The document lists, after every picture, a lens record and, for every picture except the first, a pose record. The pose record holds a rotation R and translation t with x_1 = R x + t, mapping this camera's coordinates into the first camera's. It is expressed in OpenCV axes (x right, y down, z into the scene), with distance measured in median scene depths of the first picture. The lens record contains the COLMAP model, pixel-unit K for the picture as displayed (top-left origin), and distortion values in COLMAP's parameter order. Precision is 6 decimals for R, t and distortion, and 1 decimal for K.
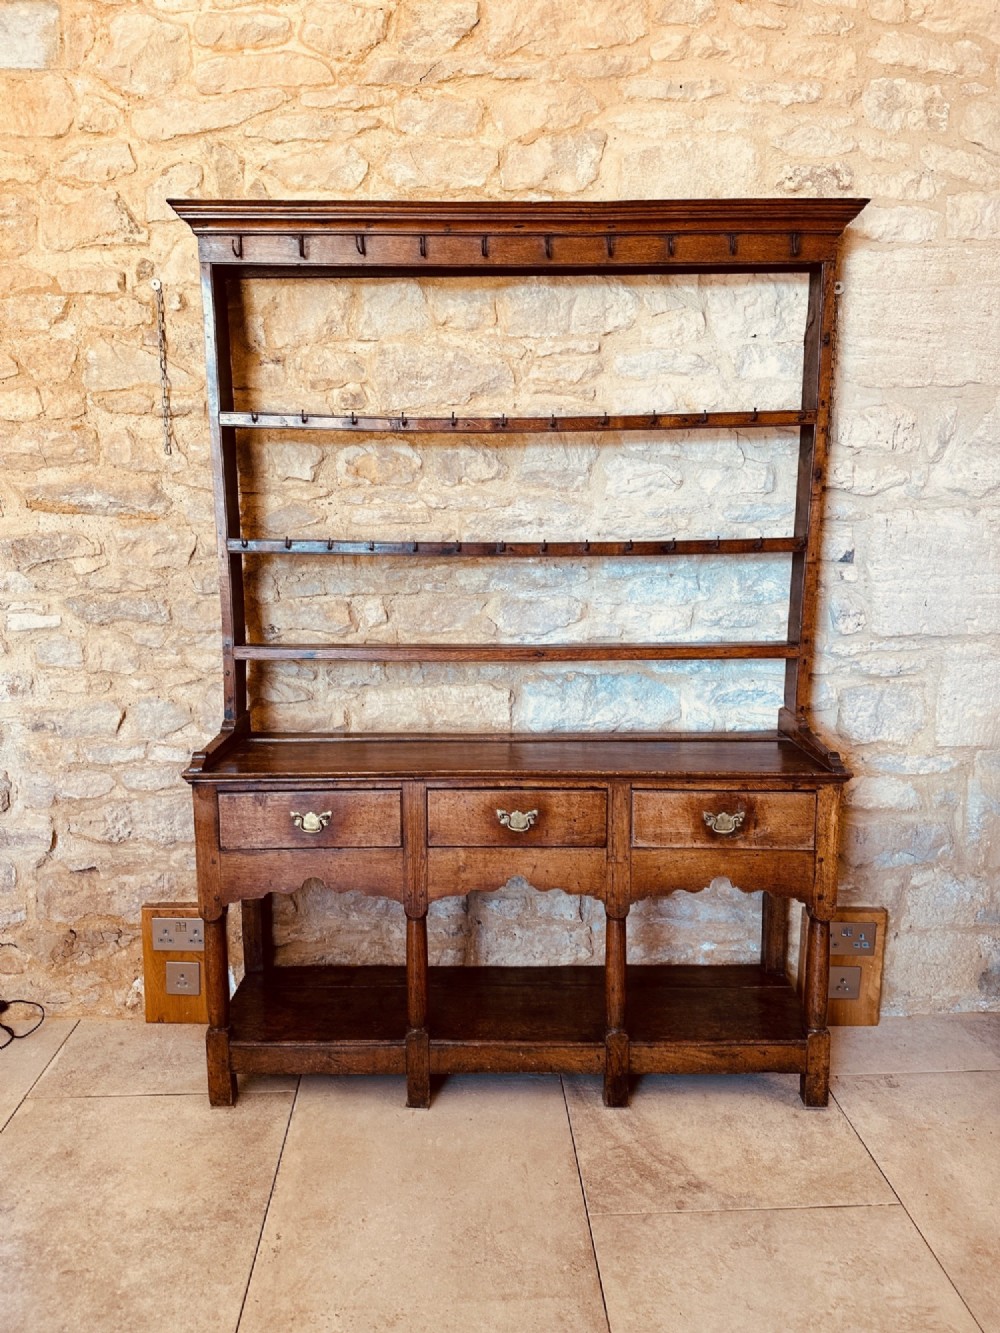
lens RADIAL K [[952.4, 0, 494.7], [0, 952.4, 661.3], [0, 0, 1]] dist [0.039998, -0.064061]
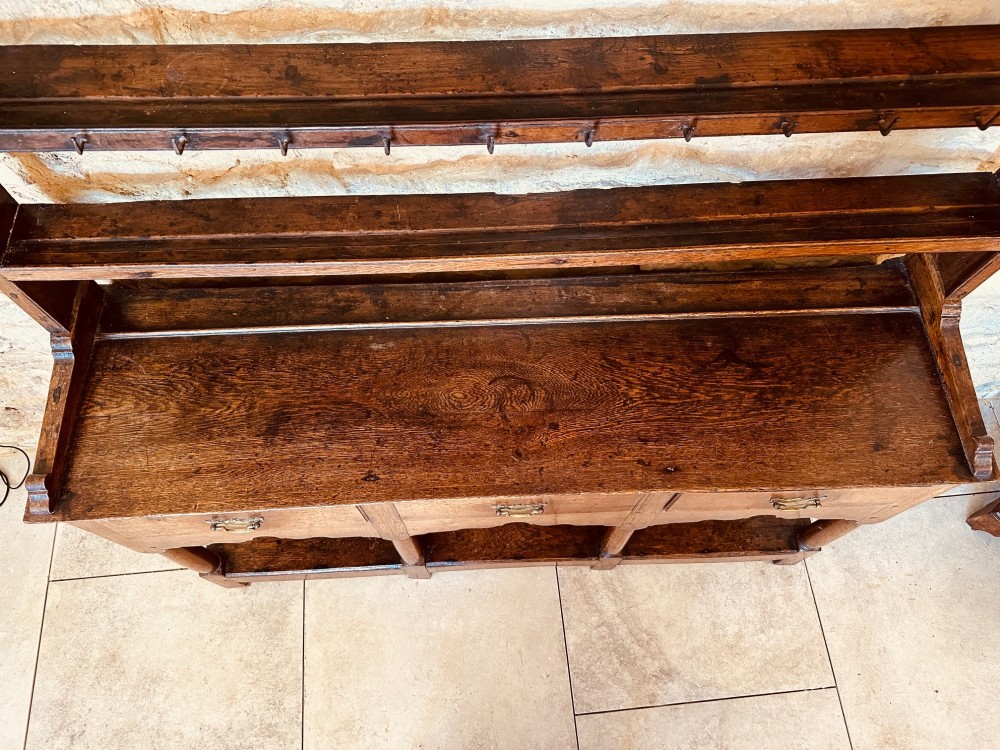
lens RADIAL K [[714.5, 0, 502.2], [0, 714.5, 381.1], [0, 0, 1]] dist [0.039998, -0.064061]
pose [[0.998874, -0.038815, 0.027271, -0.000889], [-0.002243, 0.535585, 0.844479, -0.317958], [-0.047385, -0.843589, 0.534895, 0.696319]]
